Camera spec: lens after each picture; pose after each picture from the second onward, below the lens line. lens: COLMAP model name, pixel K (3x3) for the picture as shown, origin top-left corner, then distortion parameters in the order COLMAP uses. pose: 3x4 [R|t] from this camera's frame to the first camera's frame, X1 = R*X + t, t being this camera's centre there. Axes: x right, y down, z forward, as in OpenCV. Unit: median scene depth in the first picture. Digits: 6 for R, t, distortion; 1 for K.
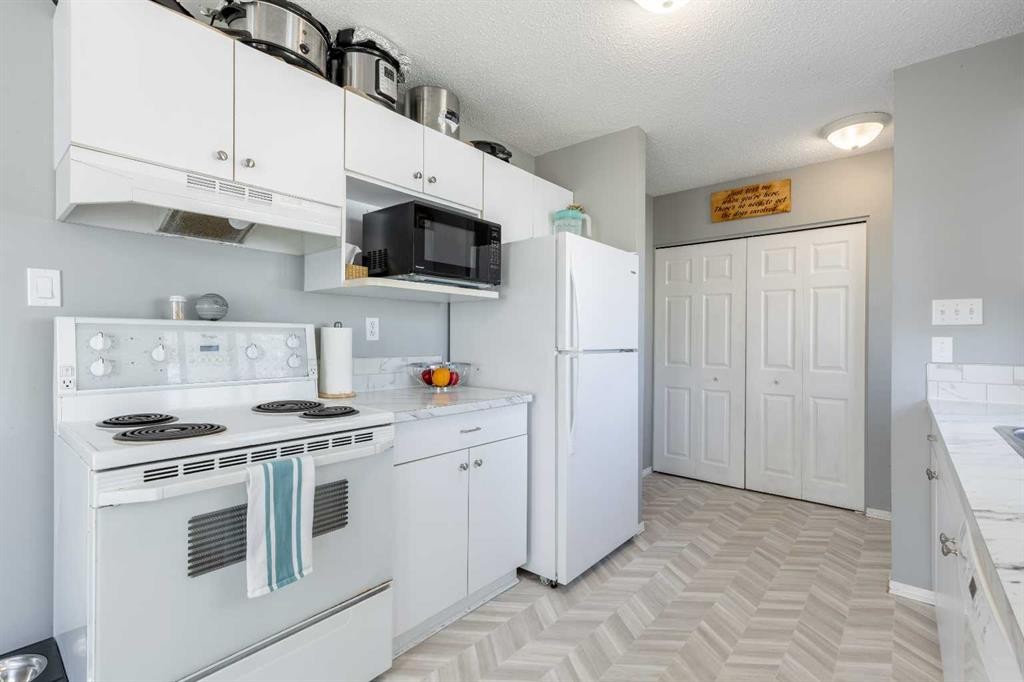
lens RADIAL K [[476.0, 0, 515.8], [0, 476.0, 342.0], [0, 0, 1]] dist [0.005255, -0.000170]
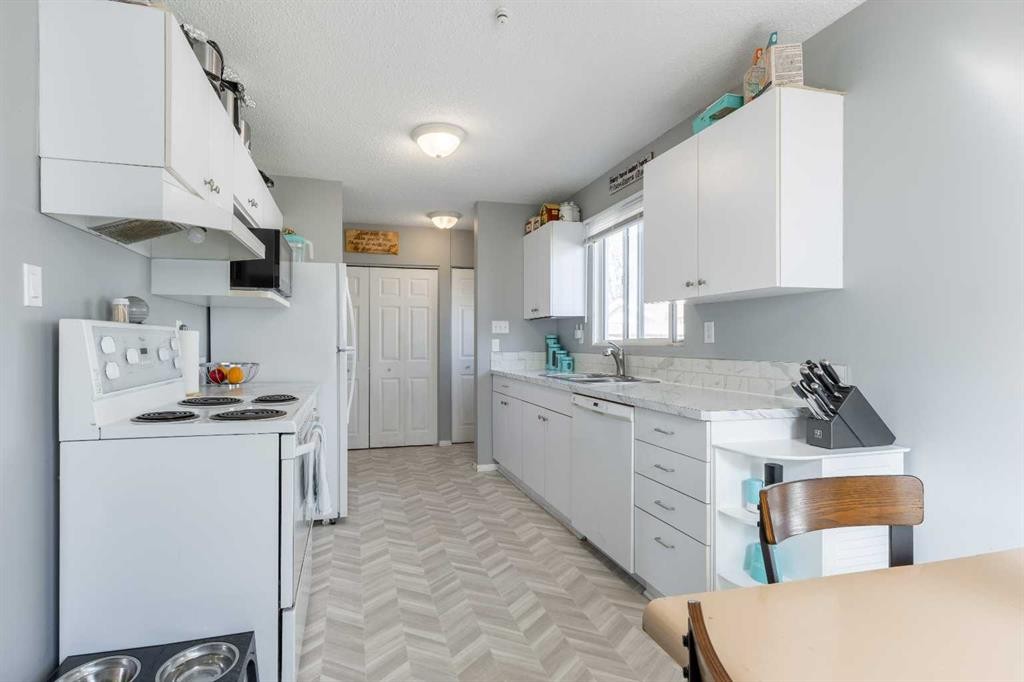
lens RADIAL K [[476.0, 0, 505.9], [0, 476.0, 341.0], [0, 0, 1]] dist [0.005255, -0.000170]
pose [[0.546509, -0.003049, 0.837448, -0.600919], [0.005005, 0.999987, 0.000375, -0.002479], [-0.837438, 0.003987, 0.546517, -0.116799]]
